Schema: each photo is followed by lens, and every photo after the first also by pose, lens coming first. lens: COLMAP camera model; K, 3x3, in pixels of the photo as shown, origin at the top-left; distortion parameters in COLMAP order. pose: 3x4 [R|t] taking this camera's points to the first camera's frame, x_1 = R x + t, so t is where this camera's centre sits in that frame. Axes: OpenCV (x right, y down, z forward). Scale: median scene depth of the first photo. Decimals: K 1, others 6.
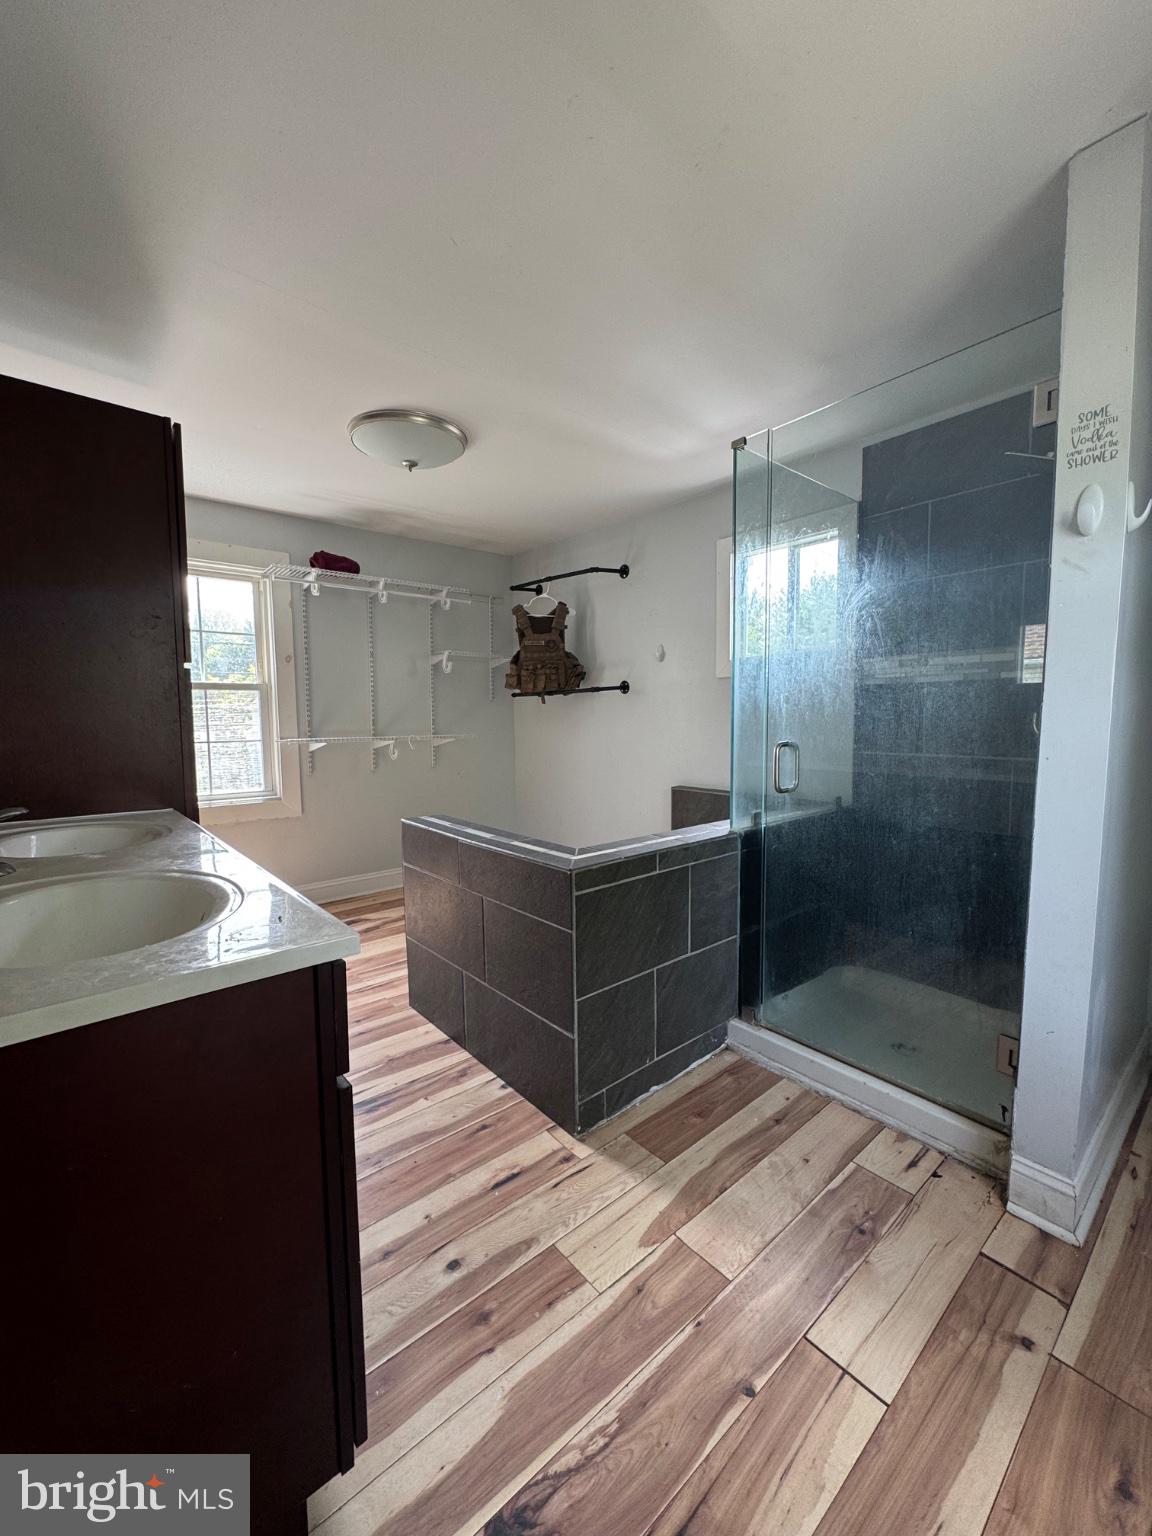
lens RADIAL K [[612.0, 0, 576.5], [0, 612.0, 765.3], [0, 0, 1]] dist [0.001320, 0.000160]
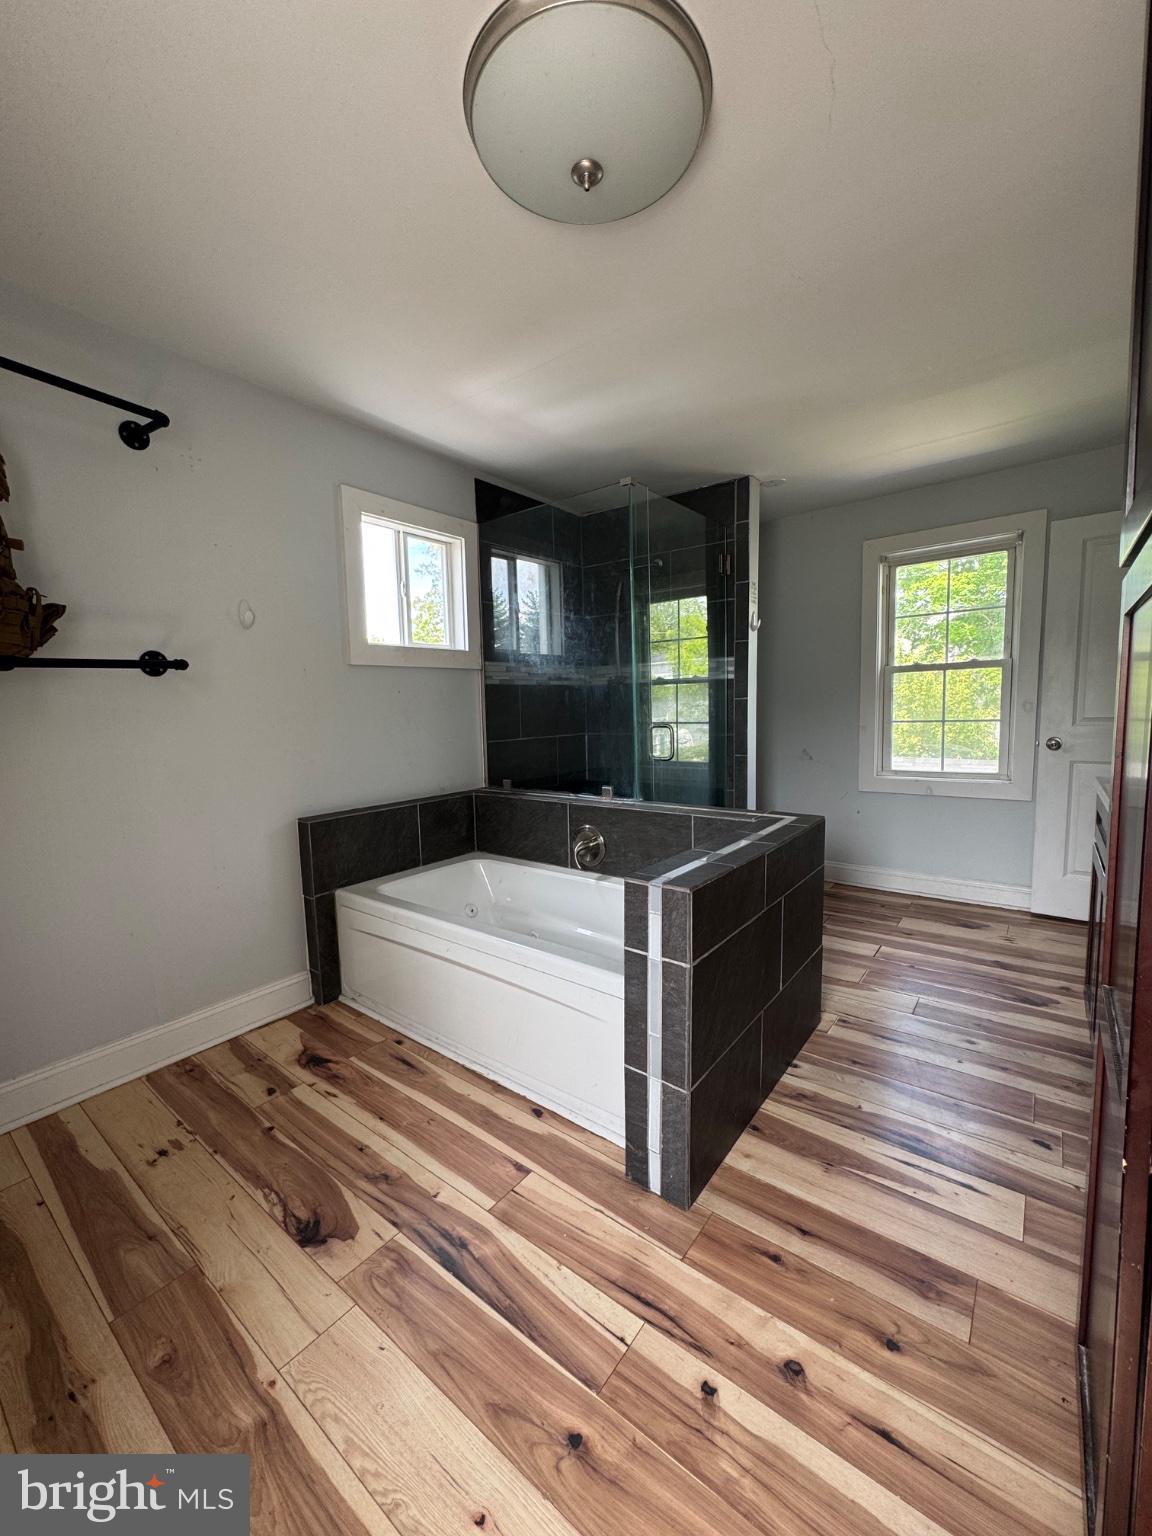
lens RADIAL K [[612.0, 0, 575.3], [0, 612.0, 766.0], [0, 0, 1]] dist [0.001320, 0.000160]
pose [[-0.206231, -0.085563, 0.974755, -0.932248], [0.108367, 0.988044, 0.109657, -0.110690], [-0.972484, 0.128246, -0.194493, 1.400404]]
